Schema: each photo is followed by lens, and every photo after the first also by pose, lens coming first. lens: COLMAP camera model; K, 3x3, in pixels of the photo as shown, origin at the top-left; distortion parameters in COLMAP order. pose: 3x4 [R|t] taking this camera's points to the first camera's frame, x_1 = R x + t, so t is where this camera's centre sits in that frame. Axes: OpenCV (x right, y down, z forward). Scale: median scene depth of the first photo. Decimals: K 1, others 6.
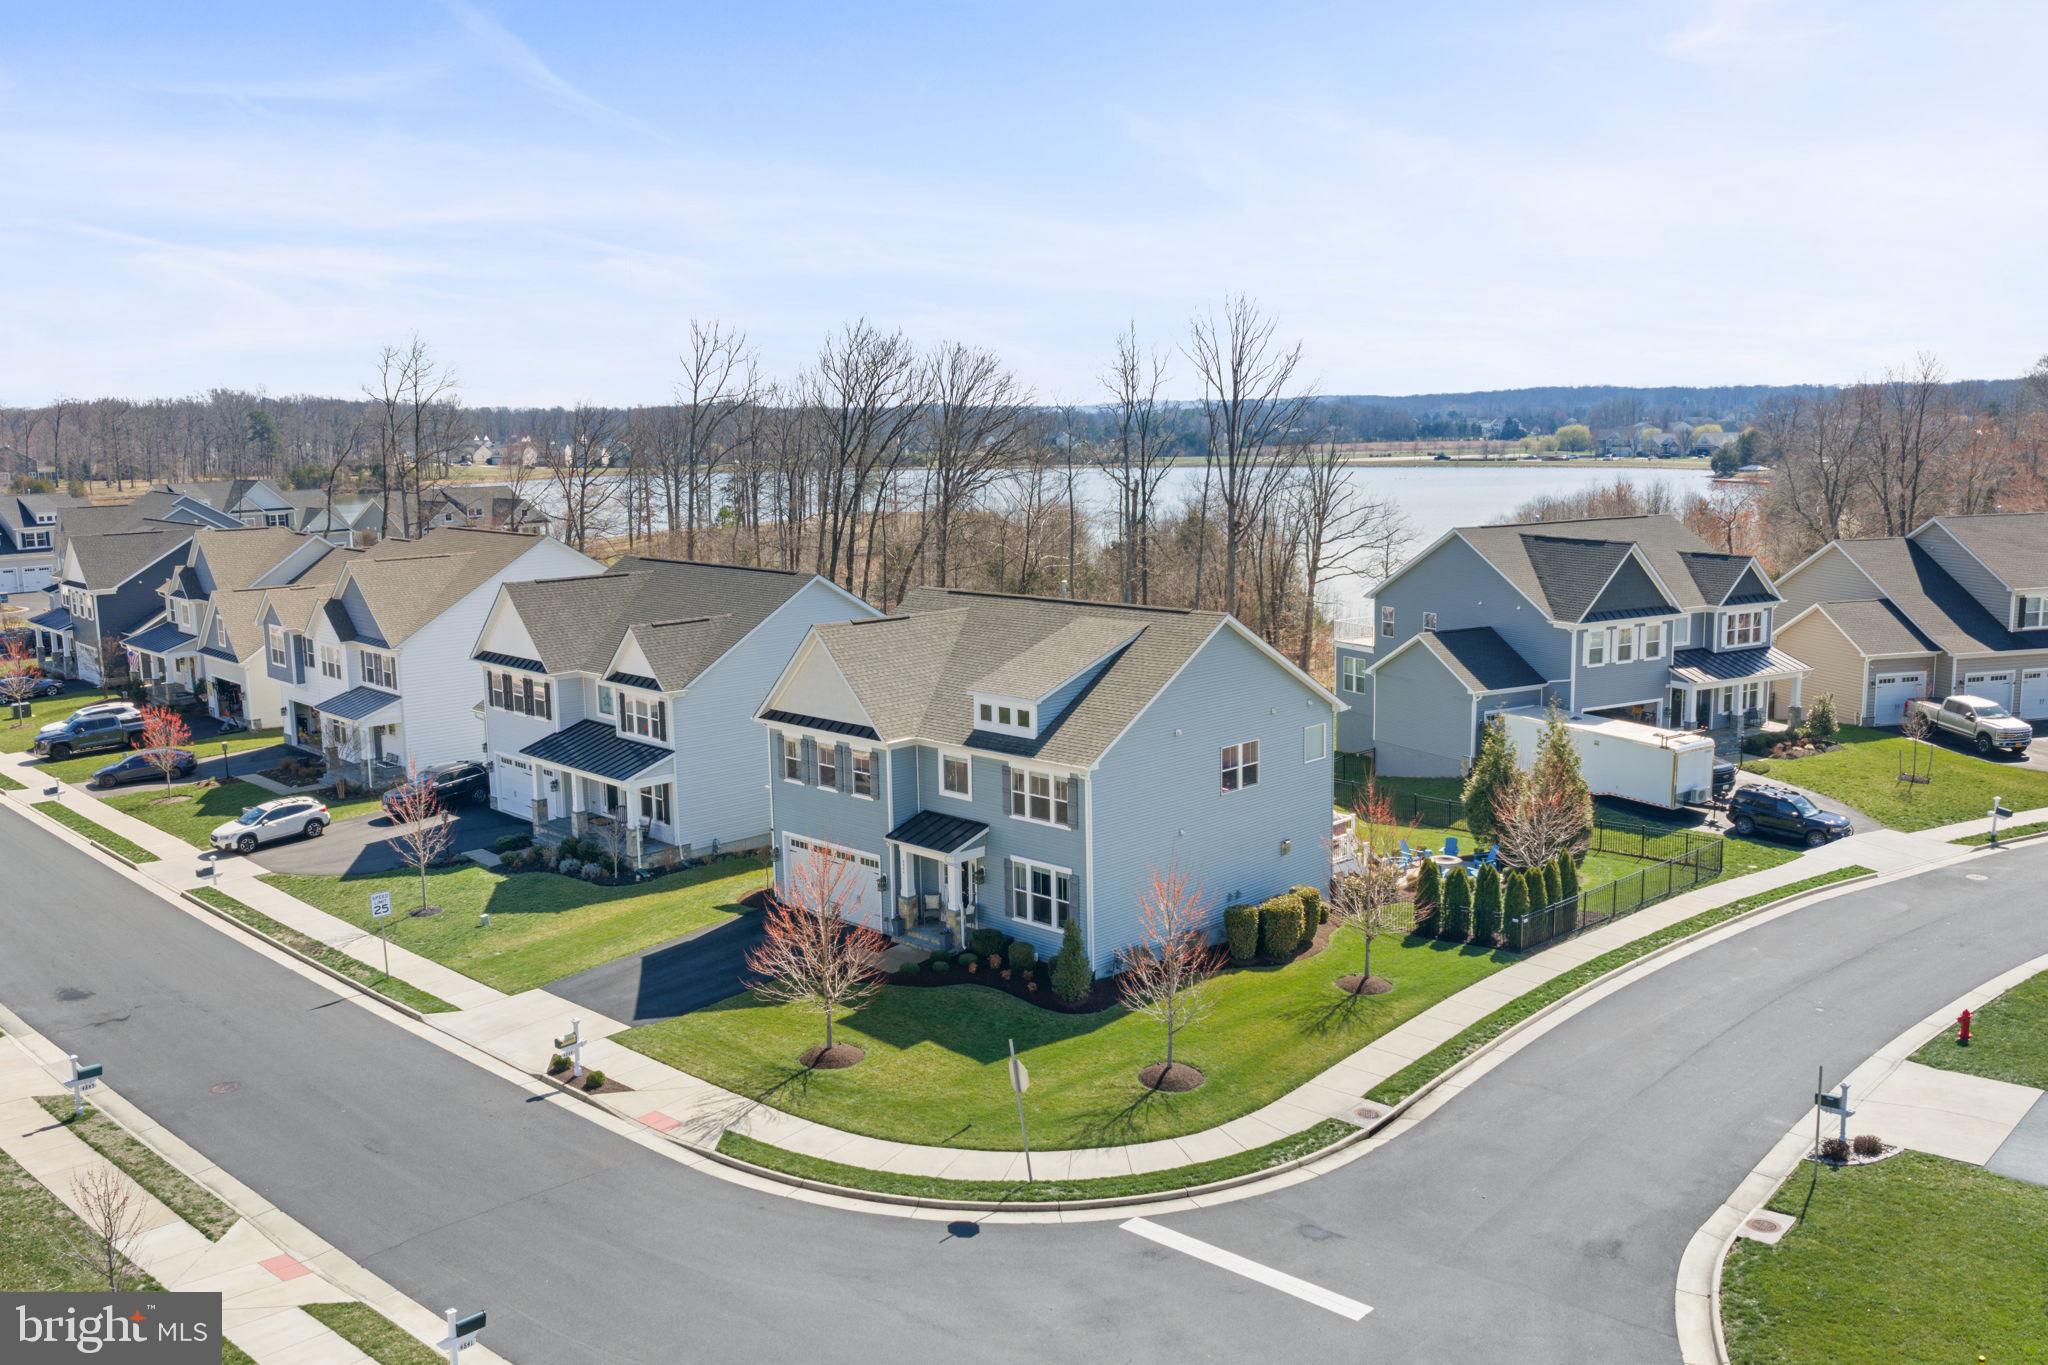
lens RADIAL K [[1700.9, 0, 1039.2], [0, 1700.9, 622.2], [0, 0, 1]] dist [-0.000478, -0.017964]
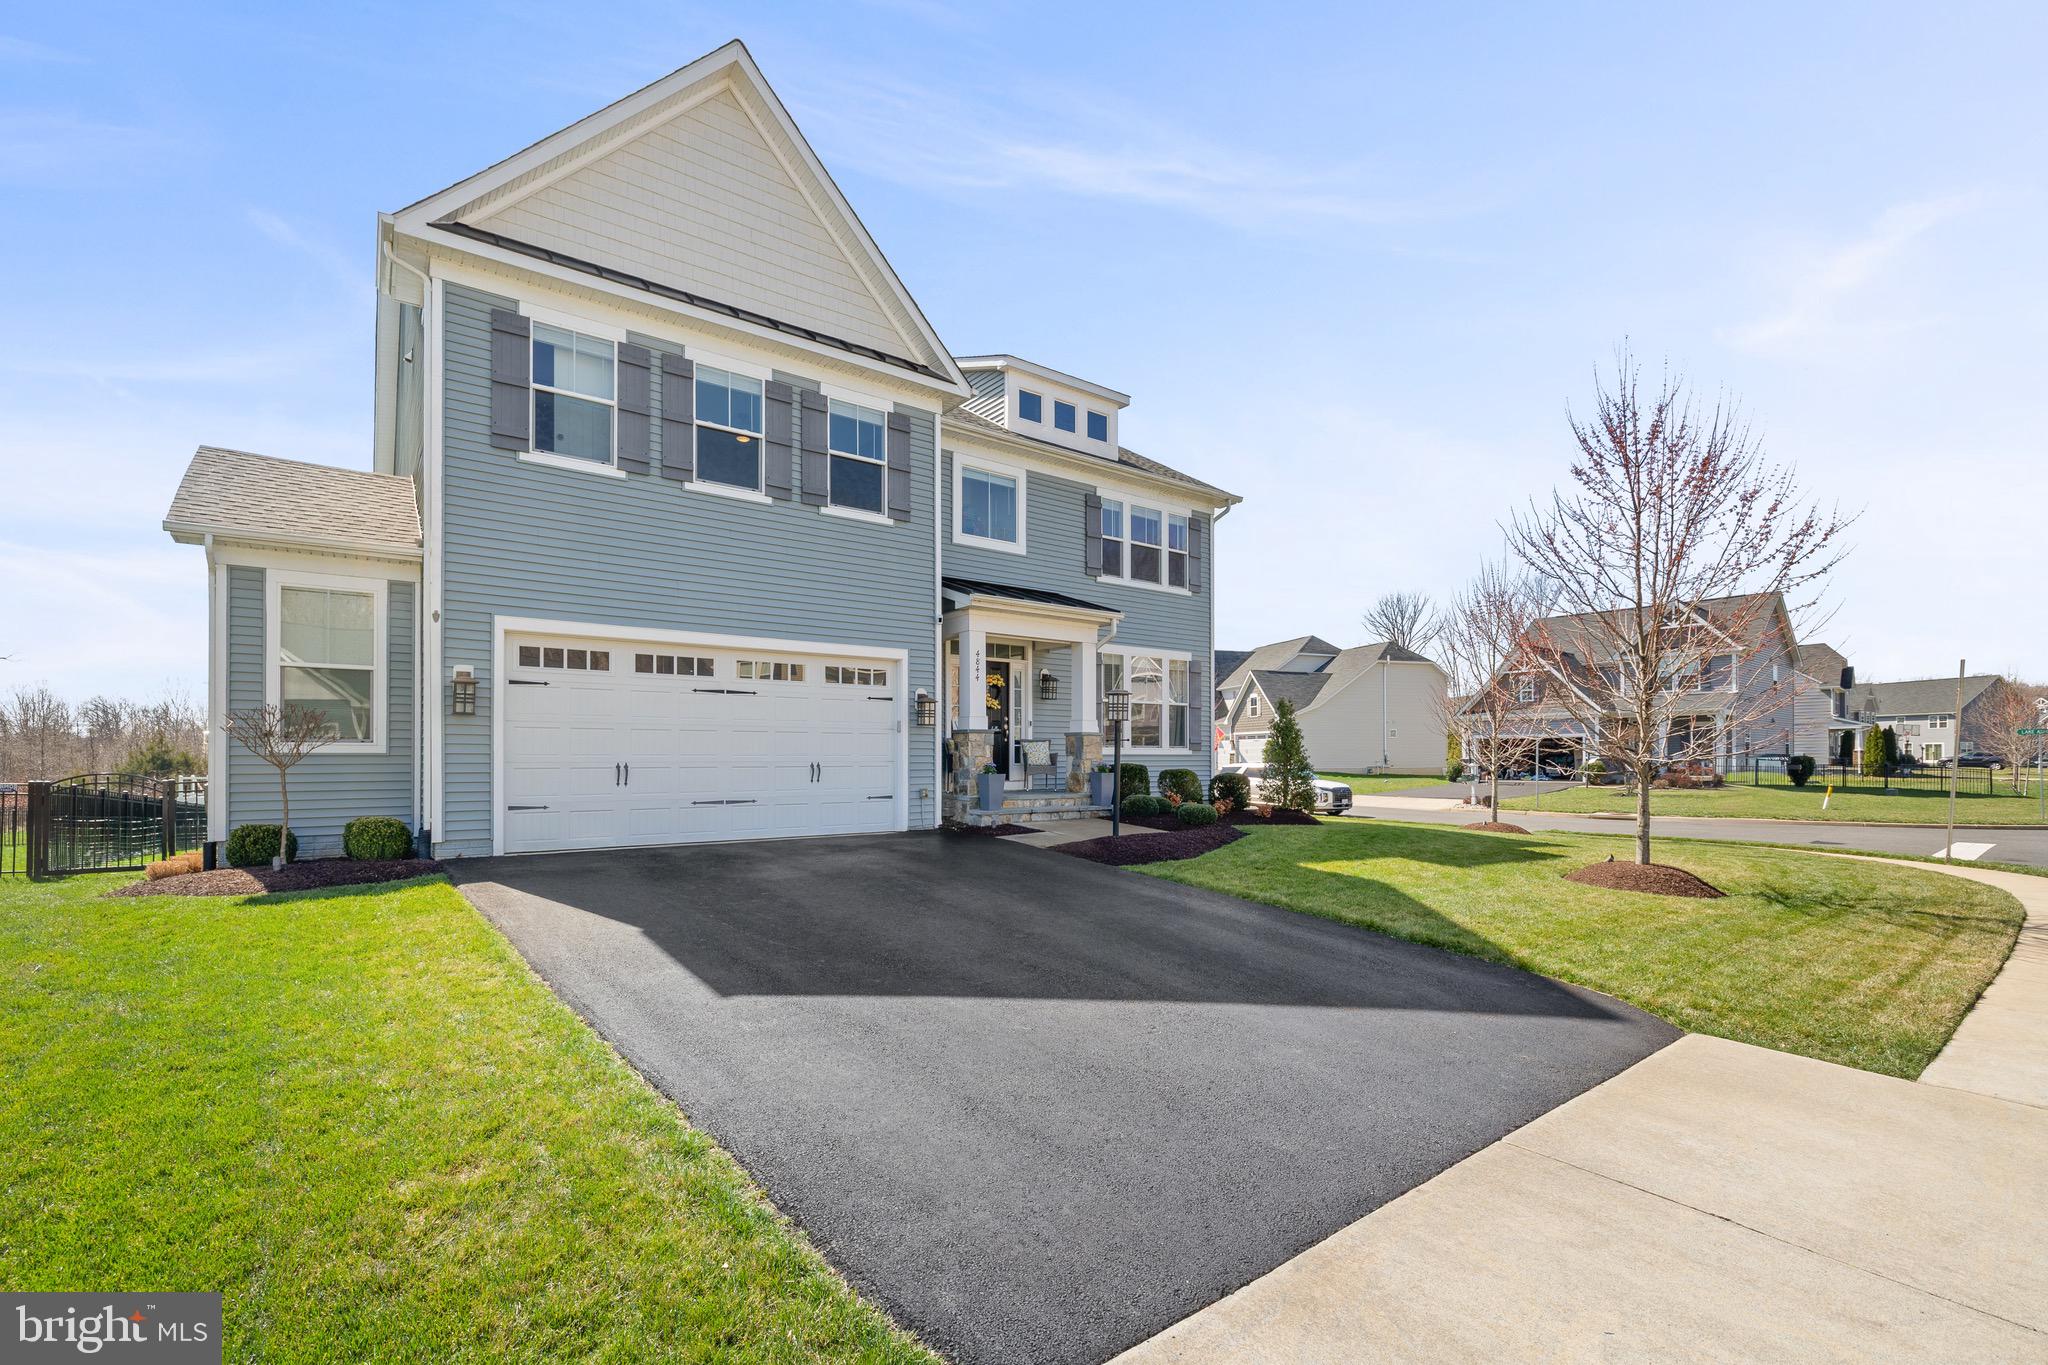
lens RADIAL K [[878.0, 0, 1010.4], [0, 878.0, 733.9], [0, 0, 1]] dist [-0.002590, -0.000073]
pose [[0.172180, 0.043802, 0.984091, -0.318559], [0.118888, 0.990784, -0.064901, 0.180349], [-0.977865, 0.128171, 0.165386, 0.957027]]
